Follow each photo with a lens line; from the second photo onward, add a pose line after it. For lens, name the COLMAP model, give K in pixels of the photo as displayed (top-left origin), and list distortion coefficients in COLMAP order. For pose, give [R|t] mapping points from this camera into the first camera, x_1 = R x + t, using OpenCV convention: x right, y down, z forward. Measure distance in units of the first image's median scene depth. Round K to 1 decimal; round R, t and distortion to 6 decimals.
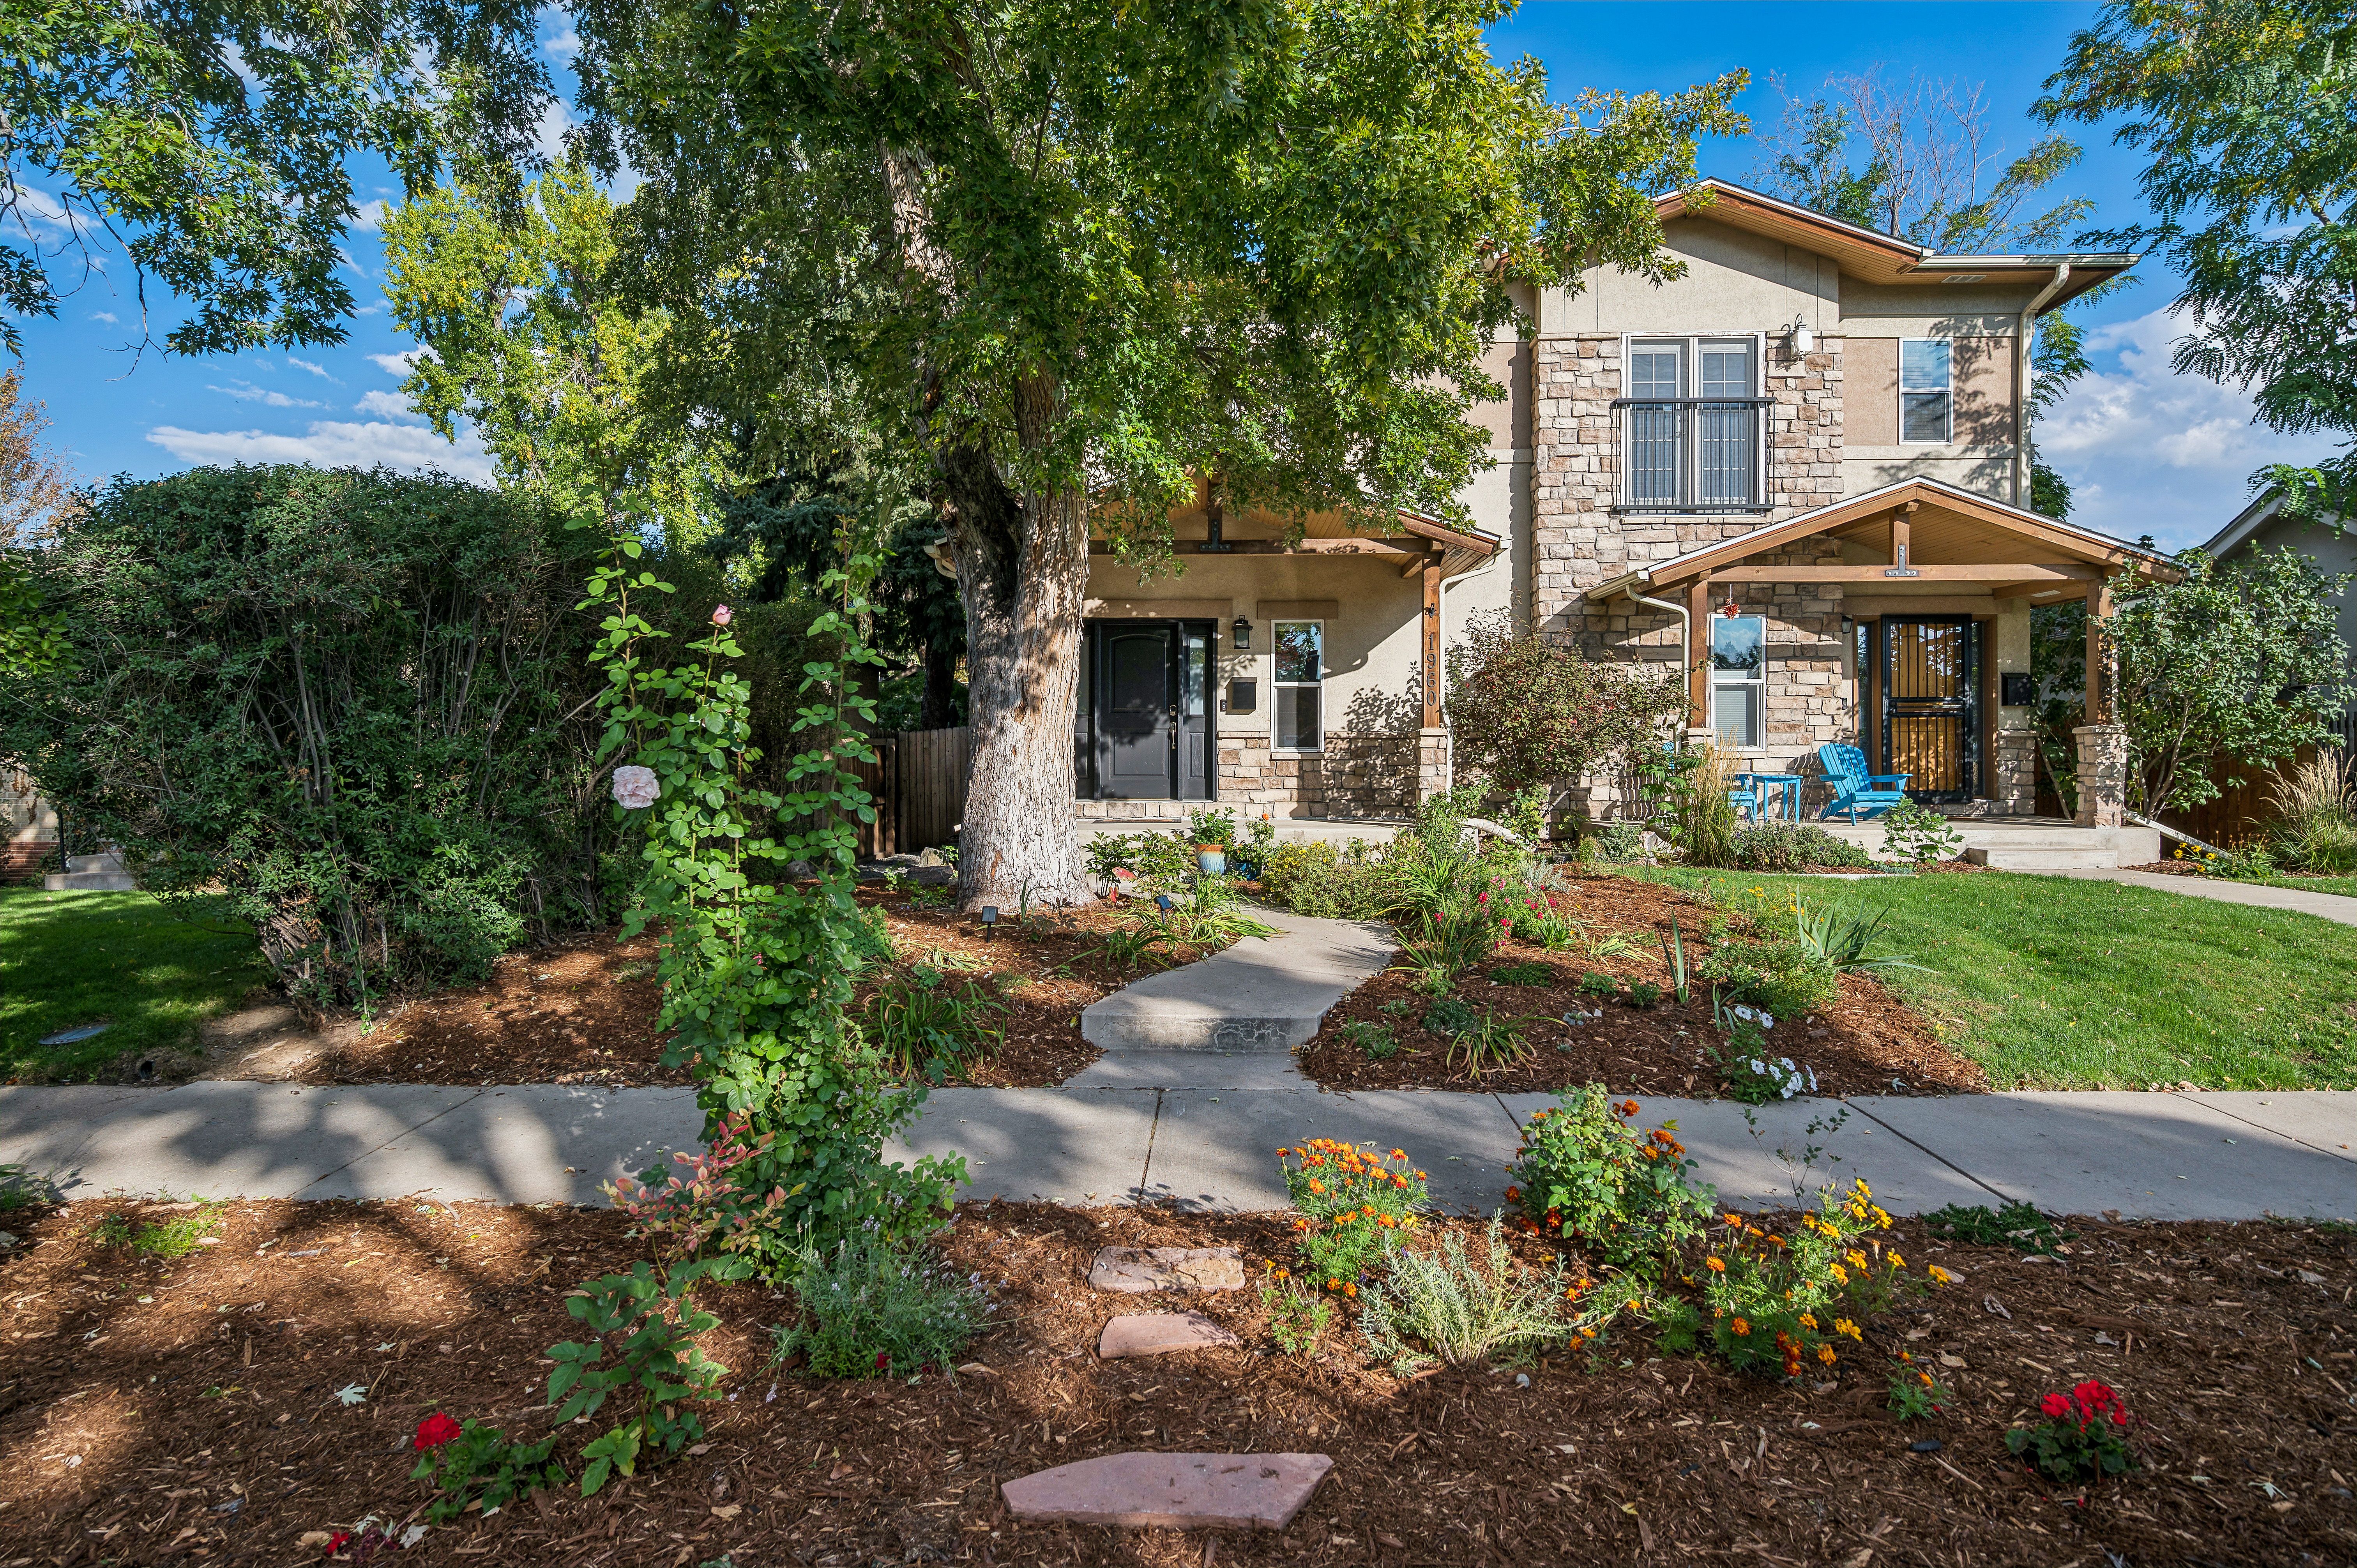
lens RADIAL K [[1235.3, 0, 1177.0], [0, 1235.3, 731.9], [0, 0, 1]] dist [-0.002146, -0.000185]
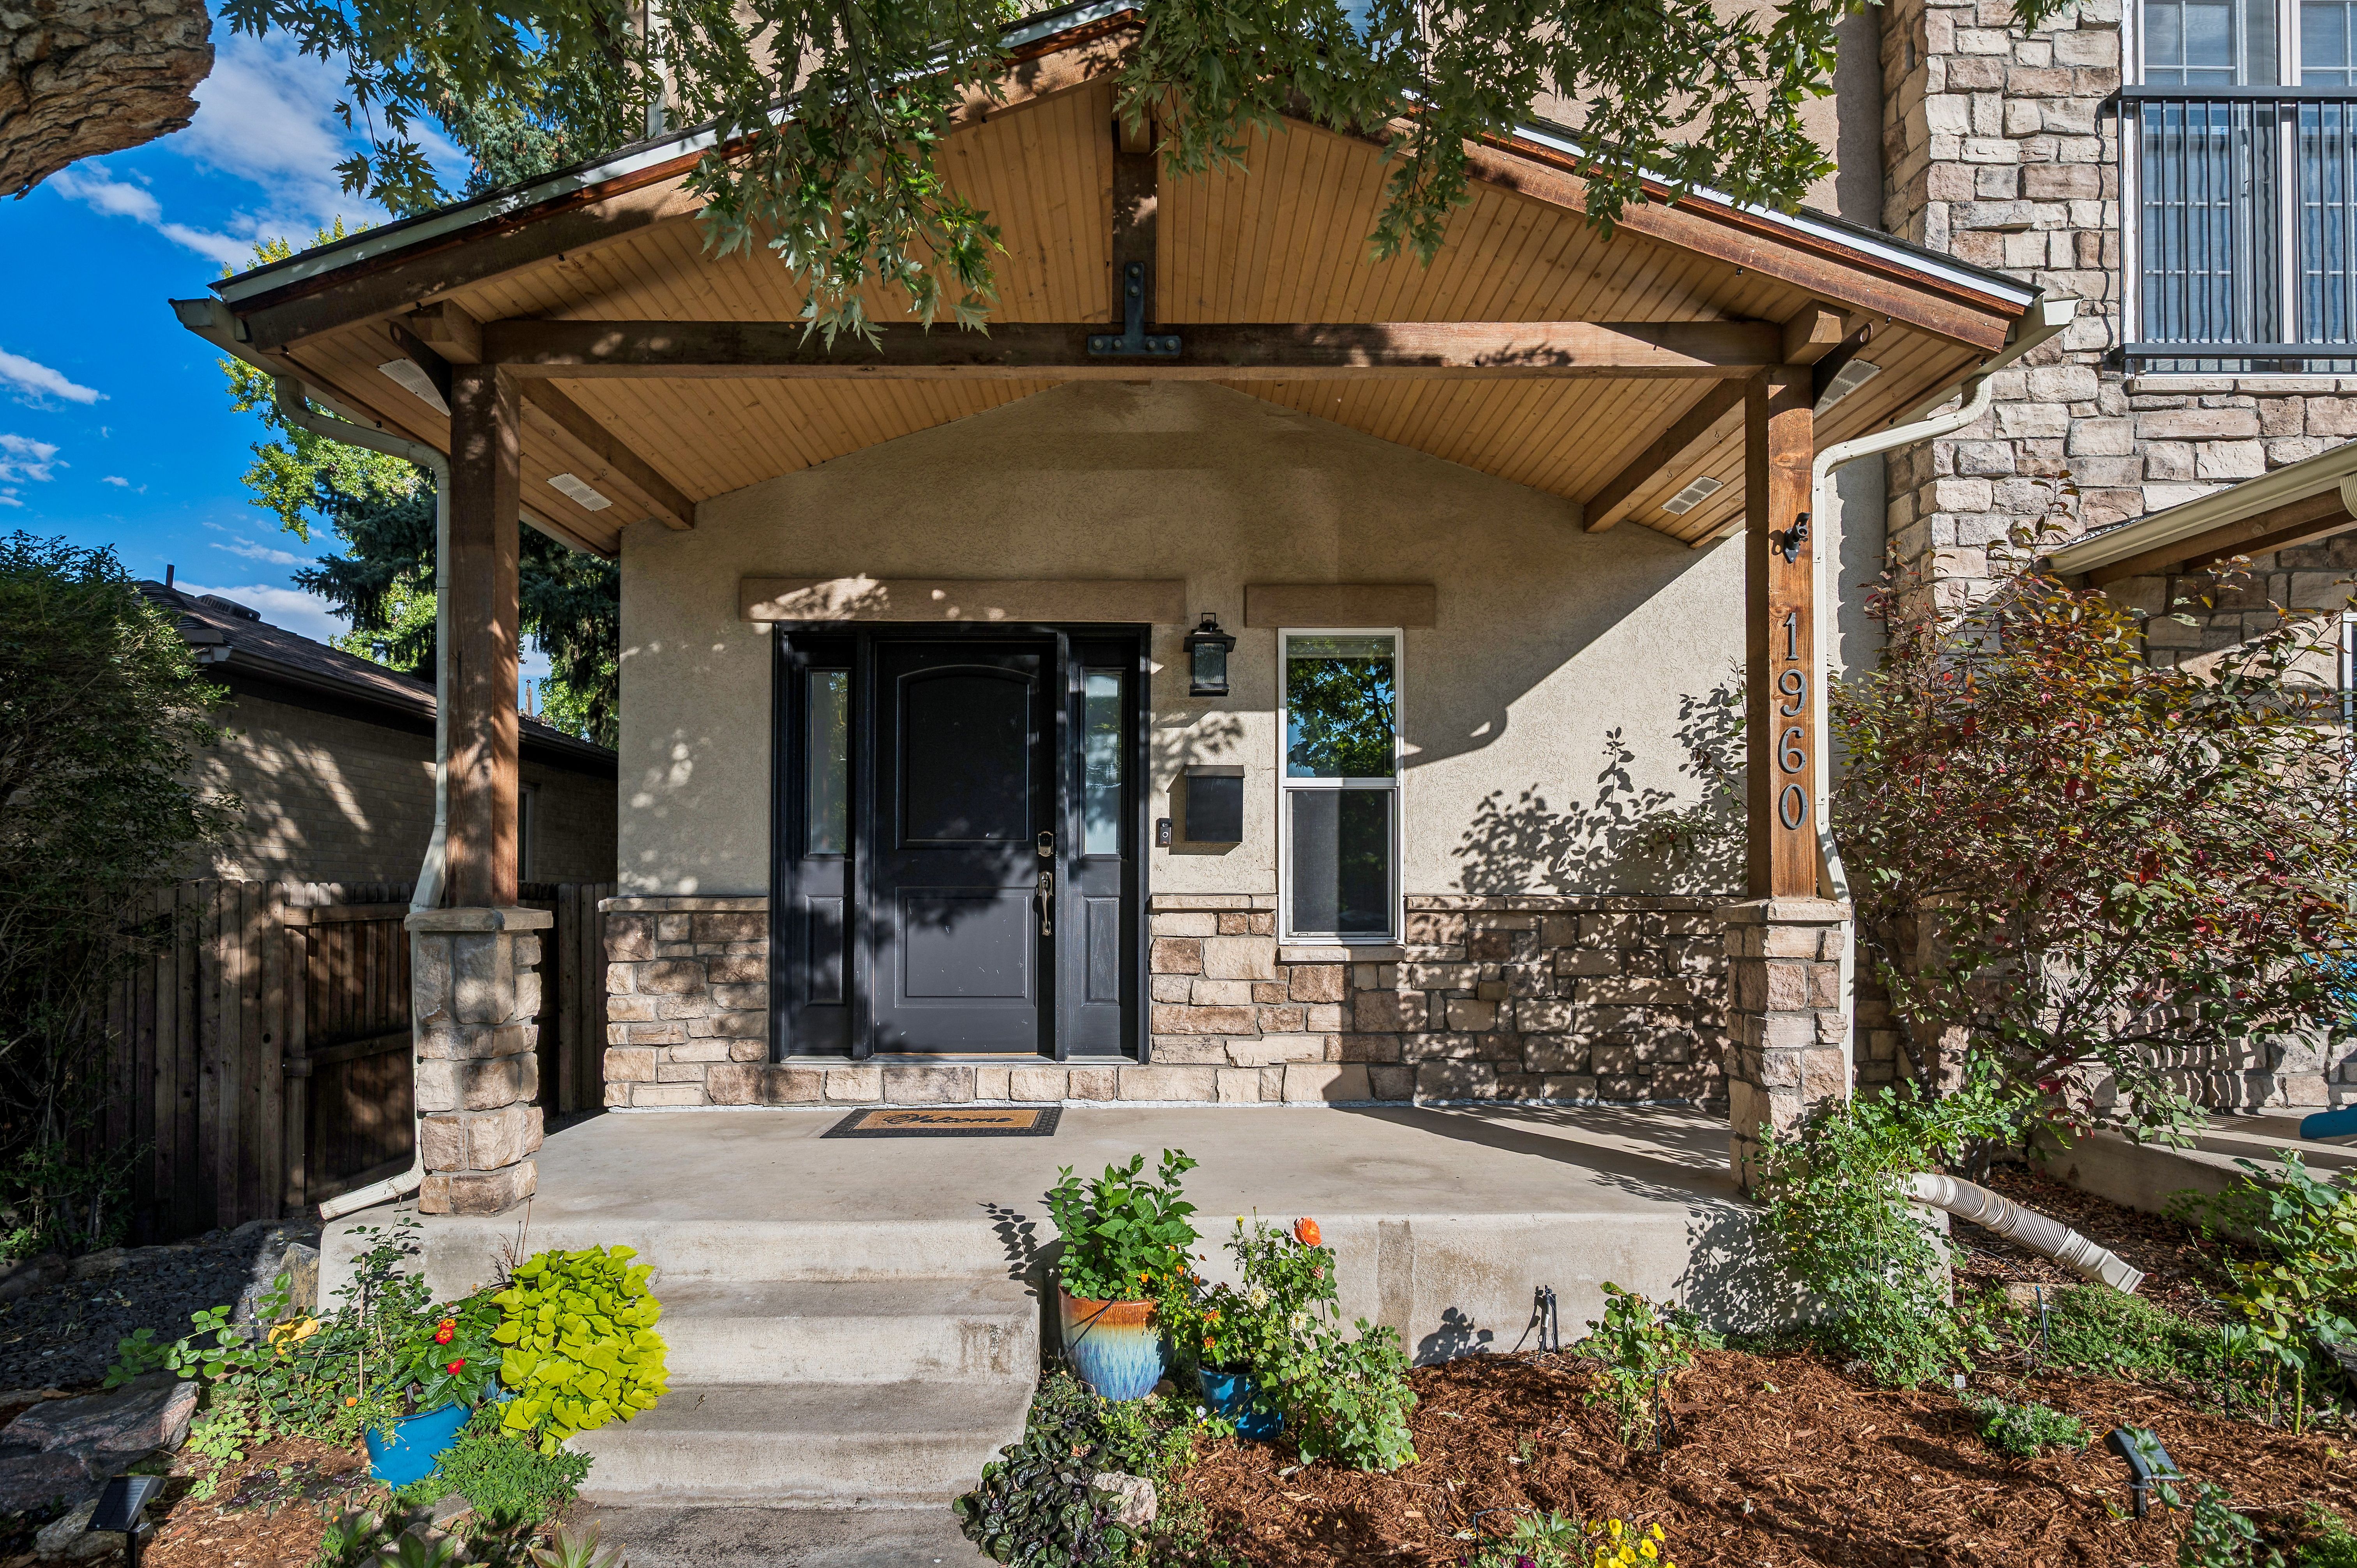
lens RADIAL K [[1136.1, 0, 1171.2], [0, 1136.1, 874.7], [0, 0, 1]] dist [-0.011484, 0.005340]
pose [[0.999432, 0.000467, 0.033694, 0.027249], [-0.000771, 0.999959, 0.009029, -0.010667], [-0.033689, -0.009049, 0.999391, 0.621925]]
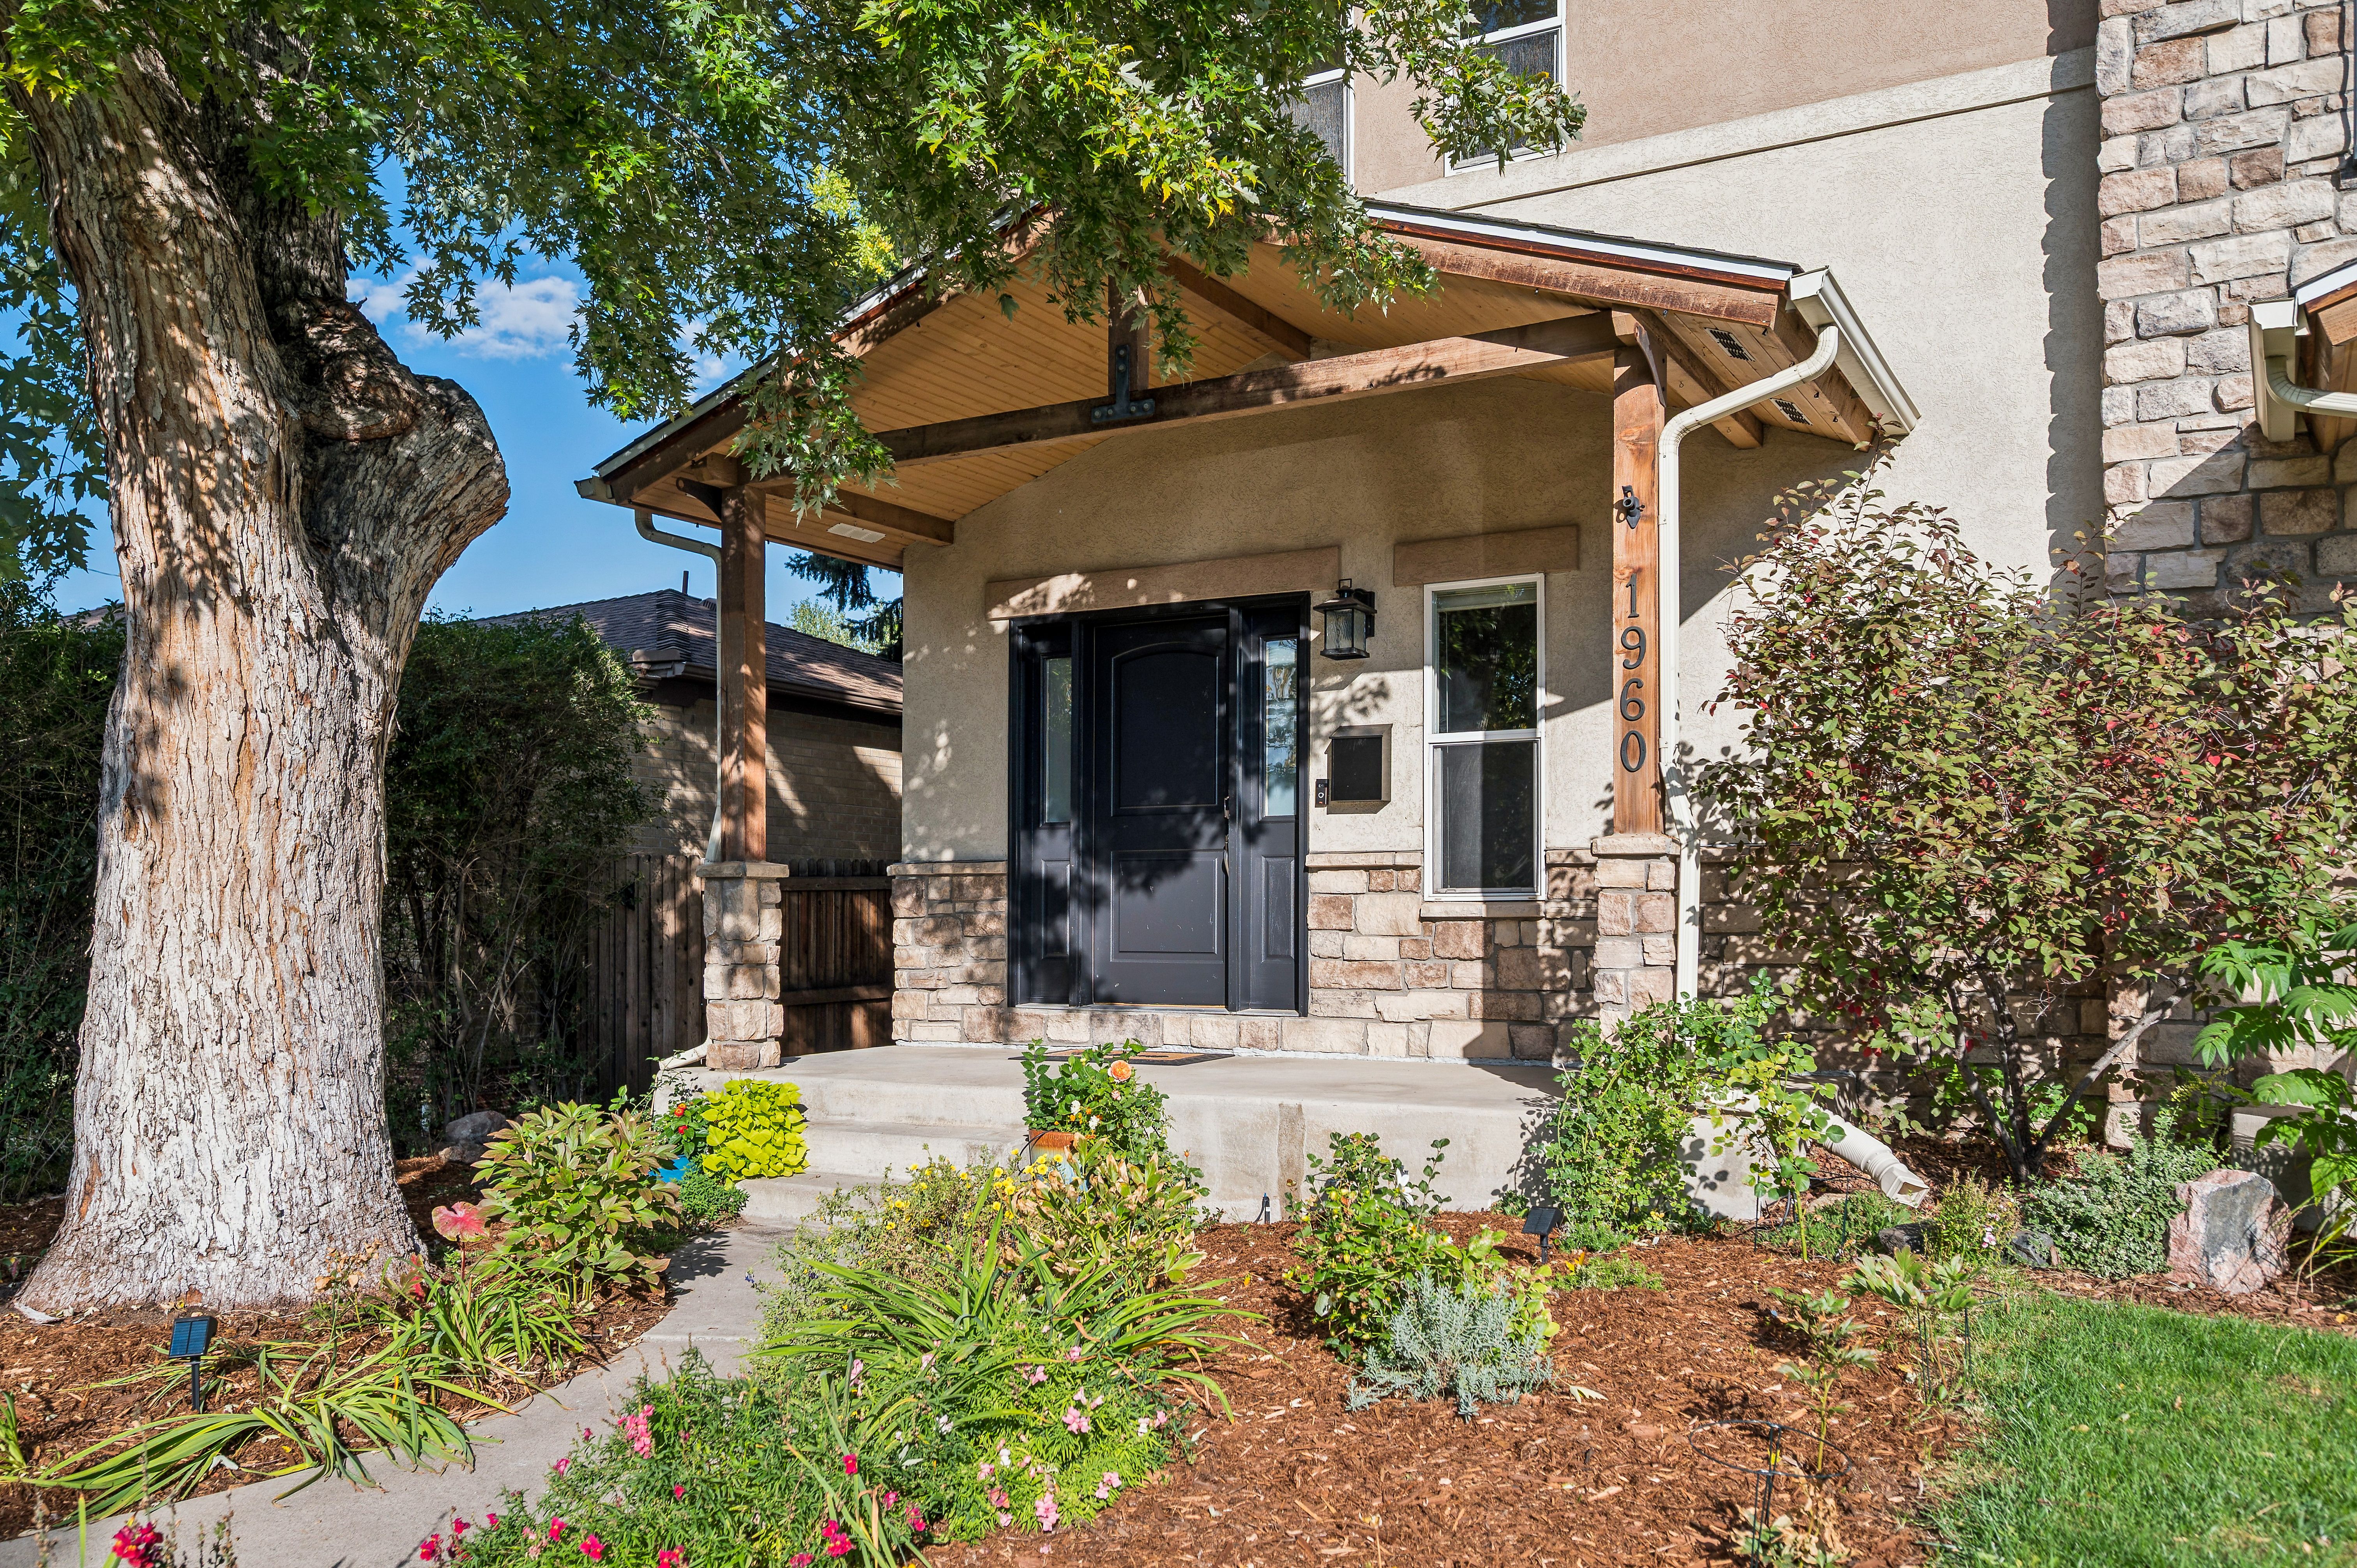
lens RADIAL K [[1880.3, 0, 1176.8], [0, 1880.3, 869.0], [0, 0, 1]] dist [-0.002465, -0.012581]
pose [[0.880615, -0.013237, -0.473647, 0.306665], [0.015726, 0.999875, 0.001295, 0.003394], [0.473571, -0.008589, 0.880714, 0.401102]]
